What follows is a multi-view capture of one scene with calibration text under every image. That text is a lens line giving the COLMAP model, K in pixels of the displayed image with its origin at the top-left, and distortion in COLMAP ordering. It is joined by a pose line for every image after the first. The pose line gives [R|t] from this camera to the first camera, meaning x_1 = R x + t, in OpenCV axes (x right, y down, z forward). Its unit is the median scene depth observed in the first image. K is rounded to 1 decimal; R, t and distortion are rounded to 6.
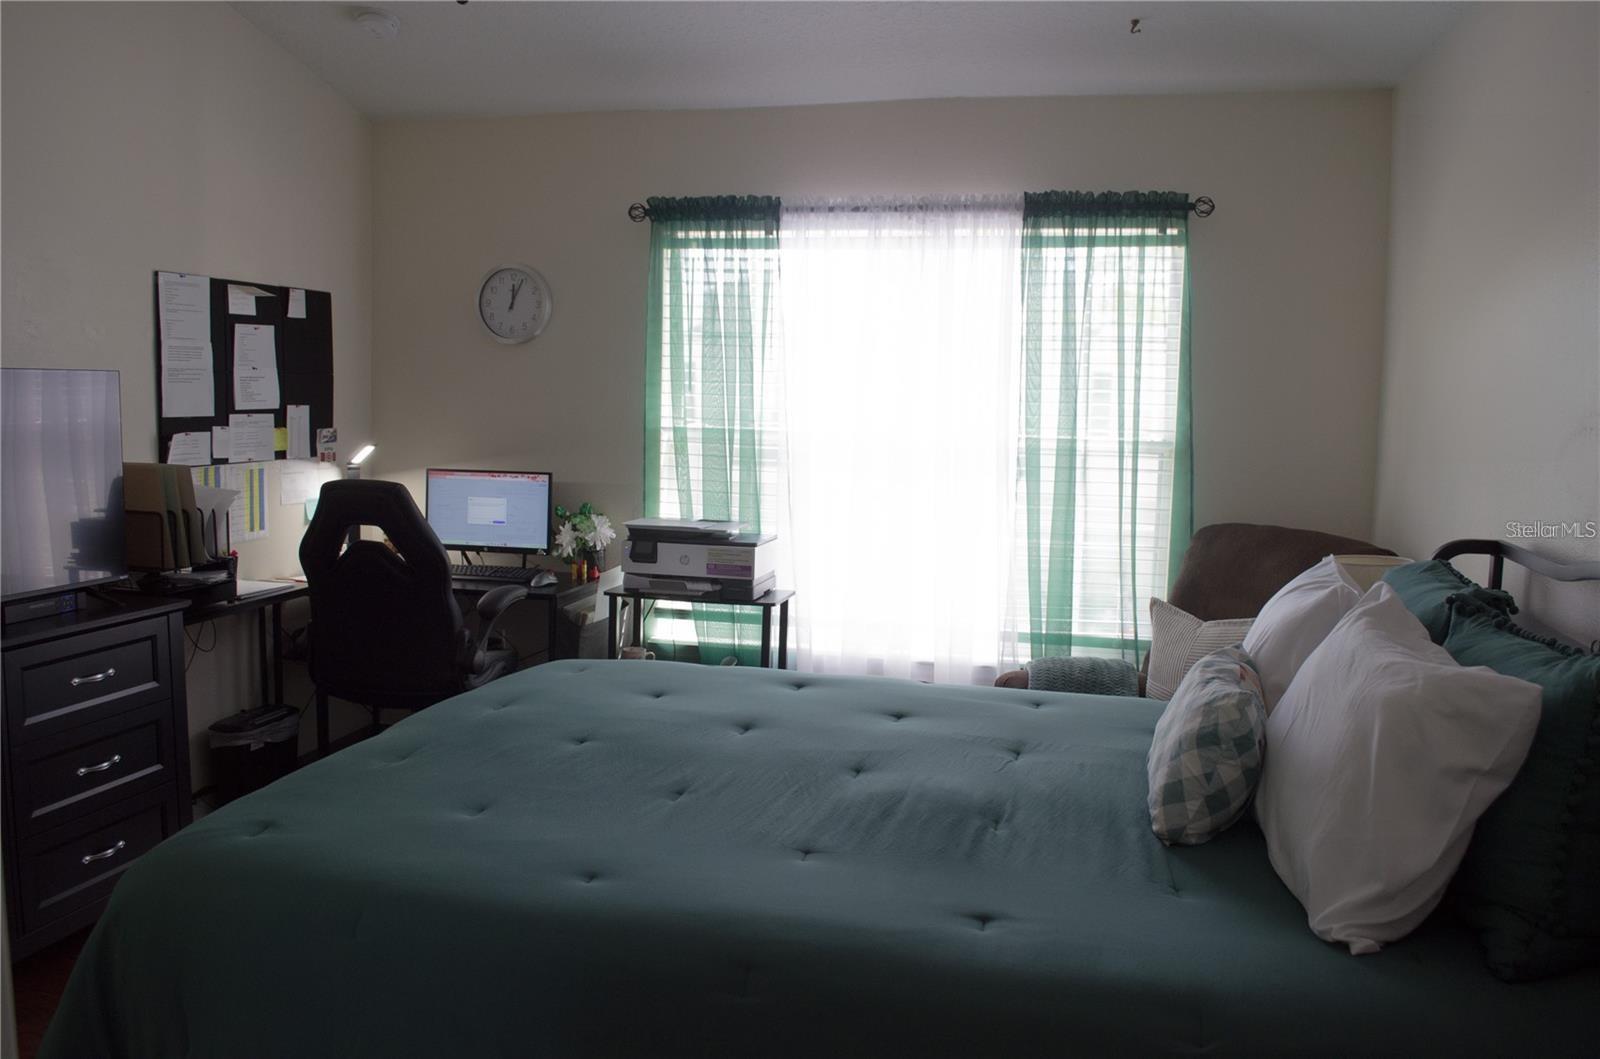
lens RADIAL K [[1176.6, 0, 795.5], [0, 1176.6, 495.7], [0, 0, 1]] dist [-0.005959, -0.003762]
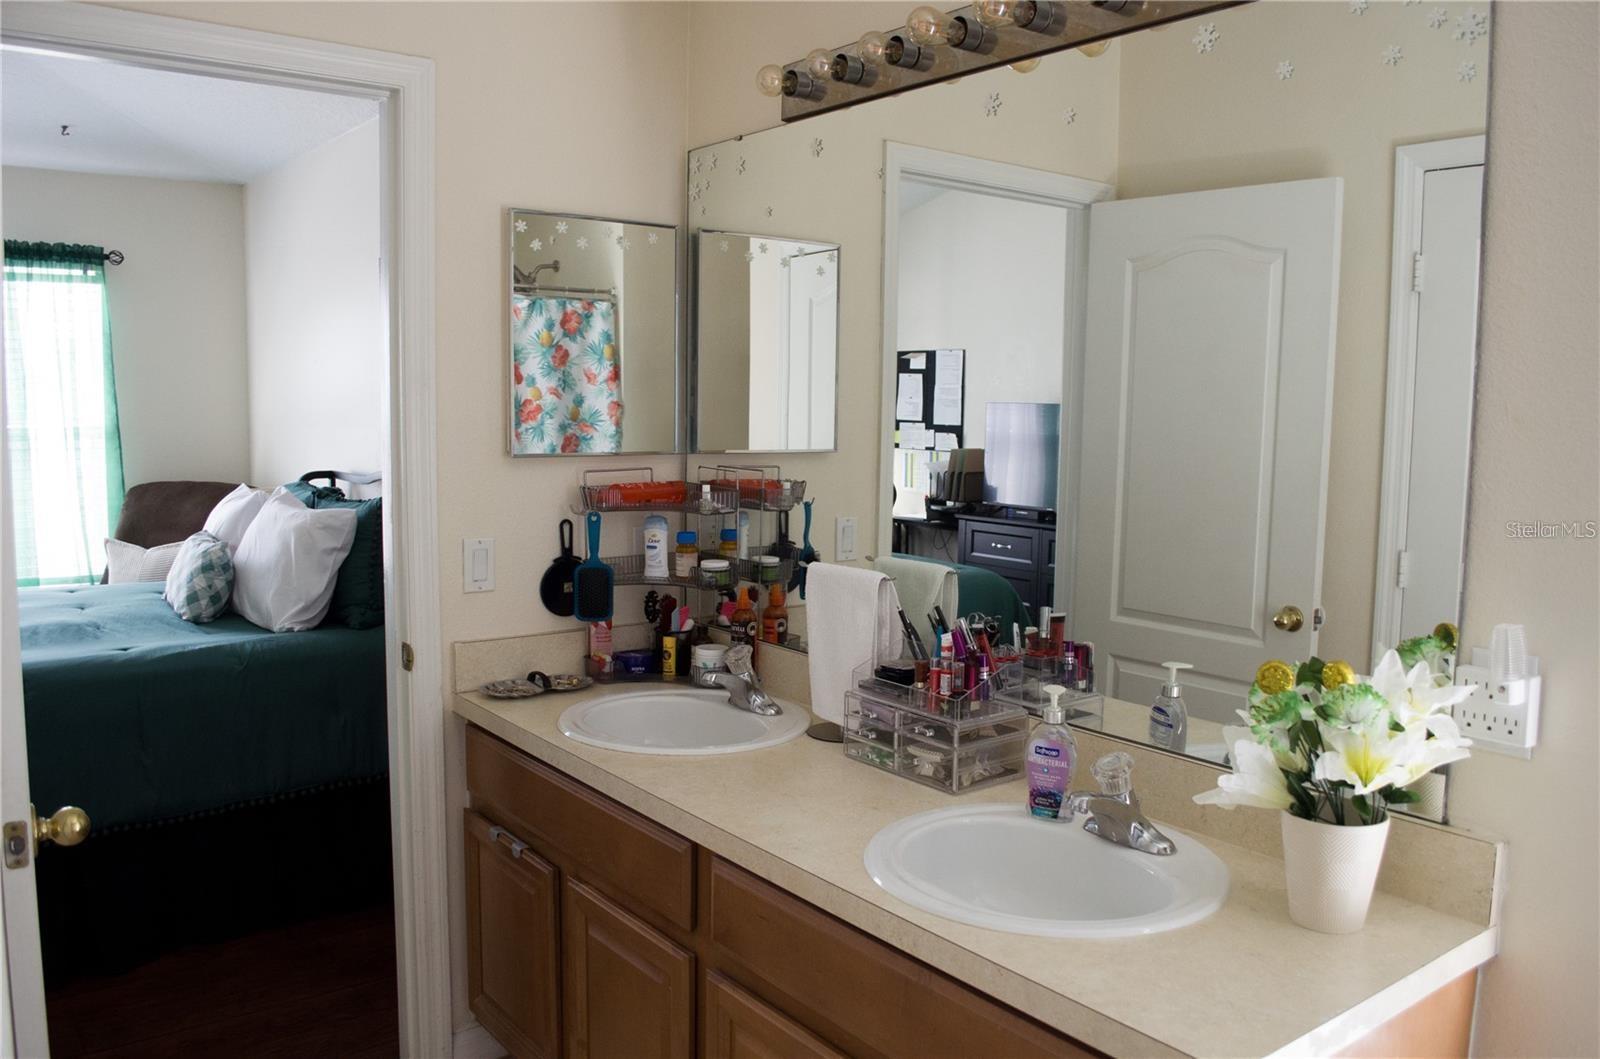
lens RADIAL K [[1176.6, 0, 795.5], [0, 1176.6, 495.7], [0, 0, 1]] dist [-0.005959, -0.003762]
pose [[0.599690, -0.087695, 0.795412, -0.420429], [0.082413, 0.995460, 0.047616, 0.052826], [-0.795977, 0.036998, 0.604195, -0.667706]]
